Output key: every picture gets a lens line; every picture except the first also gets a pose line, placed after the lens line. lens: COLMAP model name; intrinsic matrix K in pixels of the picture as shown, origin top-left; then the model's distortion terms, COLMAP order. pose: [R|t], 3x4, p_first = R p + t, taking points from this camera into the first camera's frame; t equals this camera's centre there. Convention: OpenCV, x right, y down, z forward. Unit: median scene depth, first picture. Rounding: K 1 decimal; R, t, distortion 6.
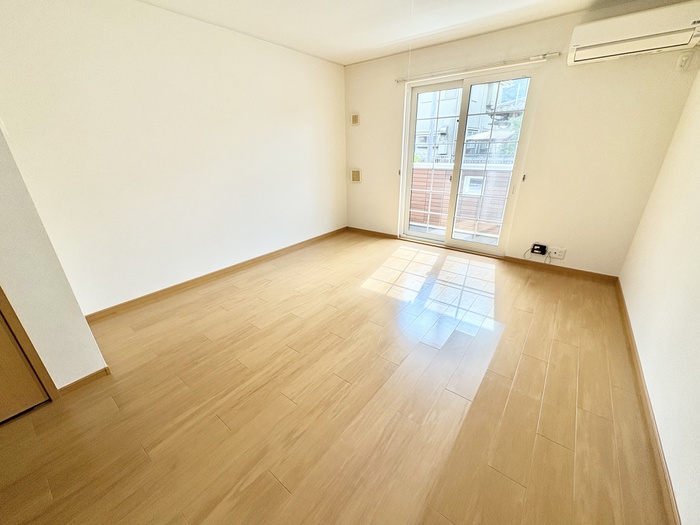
lens RADIAL K [[277.6, 0, 351.3], [0, 277.6, 262.3], [0, 0, 1]] dist [-0.001180, -0.000768]
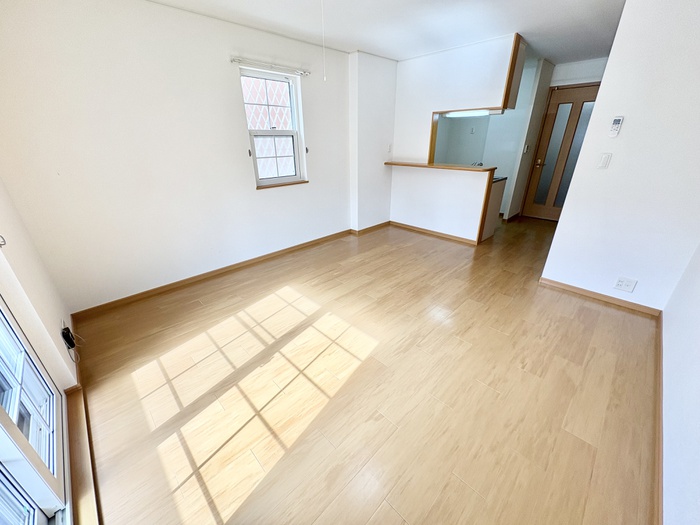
lens RADIAL K [[277.6, 0, 348.6], [0, 277.6, 262.0], [0, 0, 1]] dist [-0.001180, -0.000768]
pose [[-0.989726, -0.031660, 0.139429, 0.016553], [0.079152, 0.690788, 0.718712, -0.542780], [-0.119071, 0.722364, -0.681185, 1.237926]]
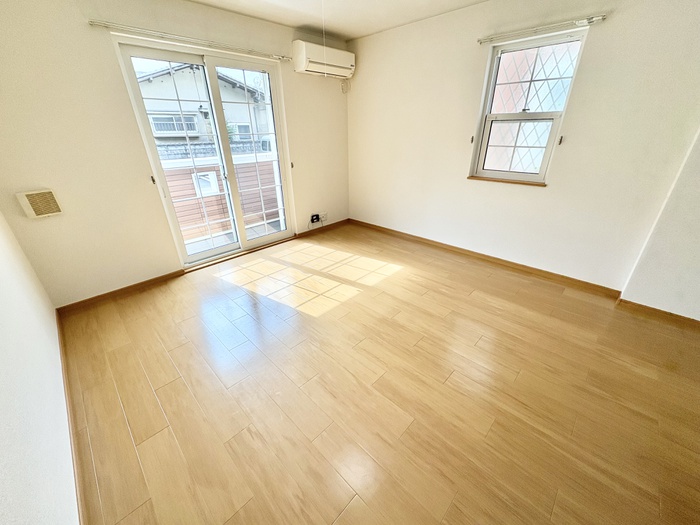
lens RADIAL K [[277.6, 0, 349.6], [0, 277.6, 261.6], [0, 0, 1]] dist [-0.001180, -0.000768]
pose [[0.113166, -0.413788, 0.903312, -0.554068], [0.386313, 0.855943, 0.343692, -0.260883], [-0.915399, 0.310067, 0.256715, 0.600437]]
